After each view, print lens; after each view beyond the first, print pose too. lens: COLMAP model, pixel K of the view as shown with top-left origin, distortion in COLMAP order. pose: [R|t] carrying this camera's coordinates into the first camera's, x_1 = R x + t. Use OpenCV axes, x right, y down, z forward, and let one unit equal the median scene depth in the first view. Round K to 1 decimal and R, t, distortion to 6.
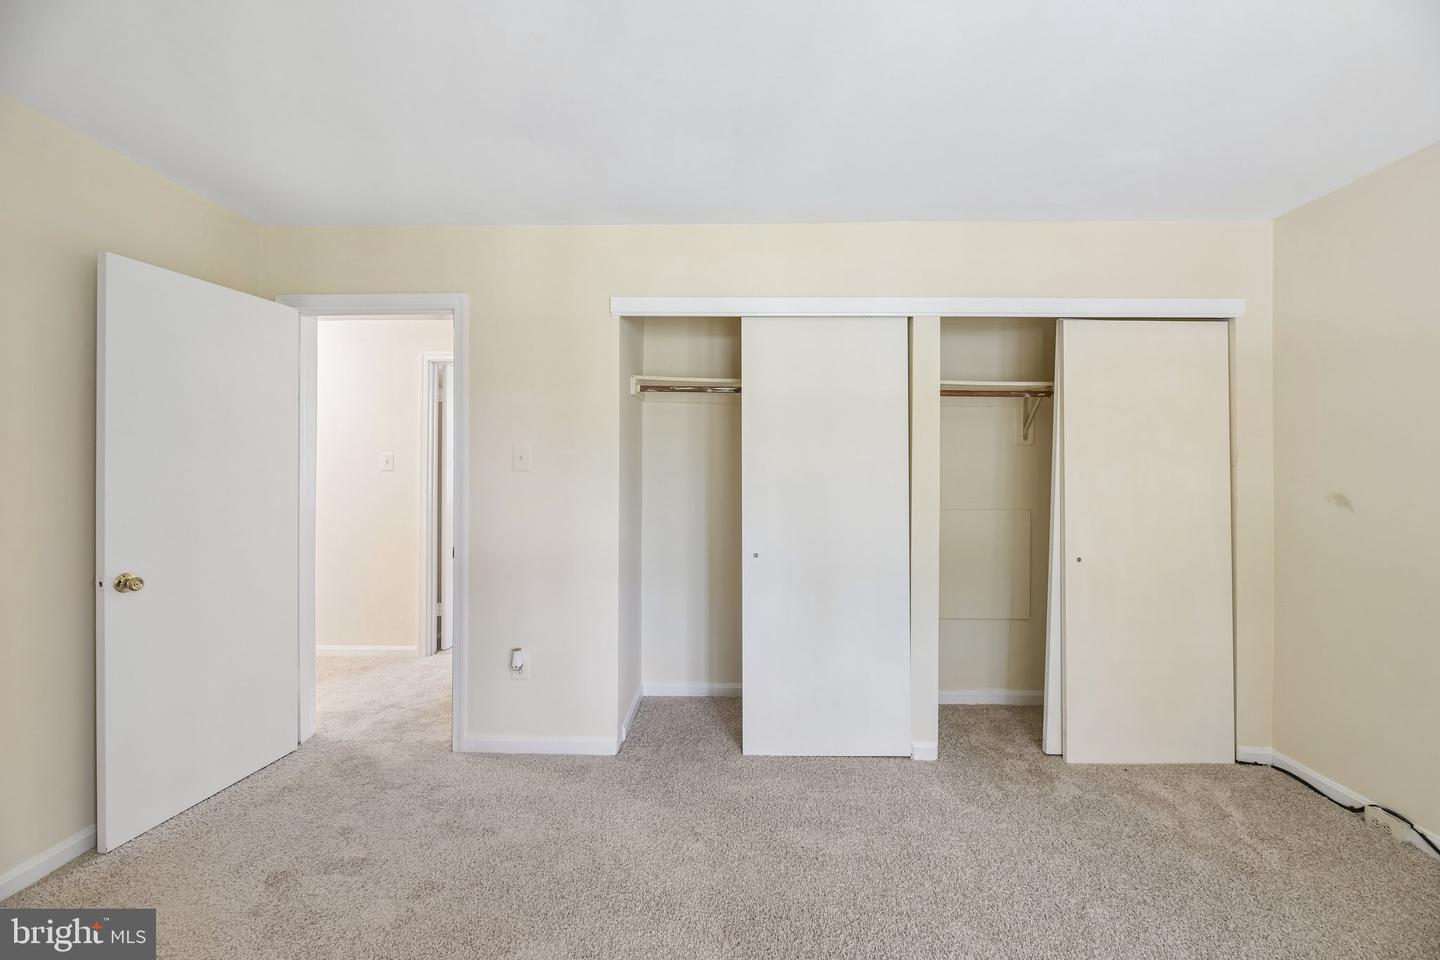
lens RADIAL K [[589.9, 0, 731.5], [0, 589.9, 466.4], [0, 0, 1]] dist [0.001566, -0.007028]
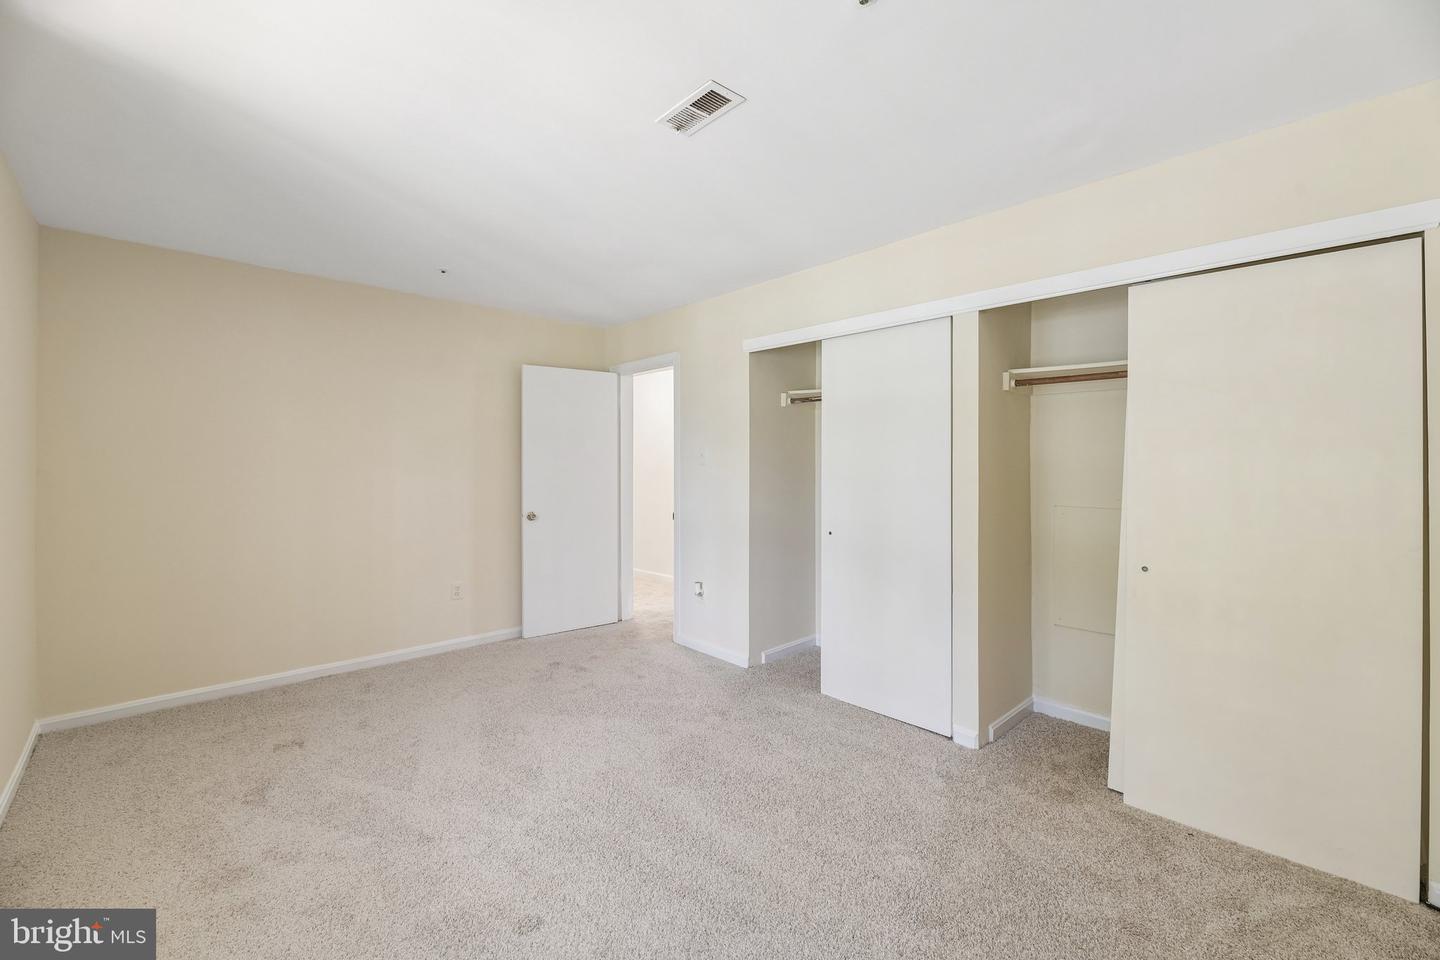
lens RADIAL K [[589.9, 0, 731.5], [0, 589.9, 466.4], [0, 0, 1]] dist [0.001566, -0.007028]
pose [[0.706865, 0.000092, -0.707348, 0.770988], [-0.000432, 1.000000, -0.000302, 0.013077], [0.707348, 0.000518, 0.706865, -0.010368]]
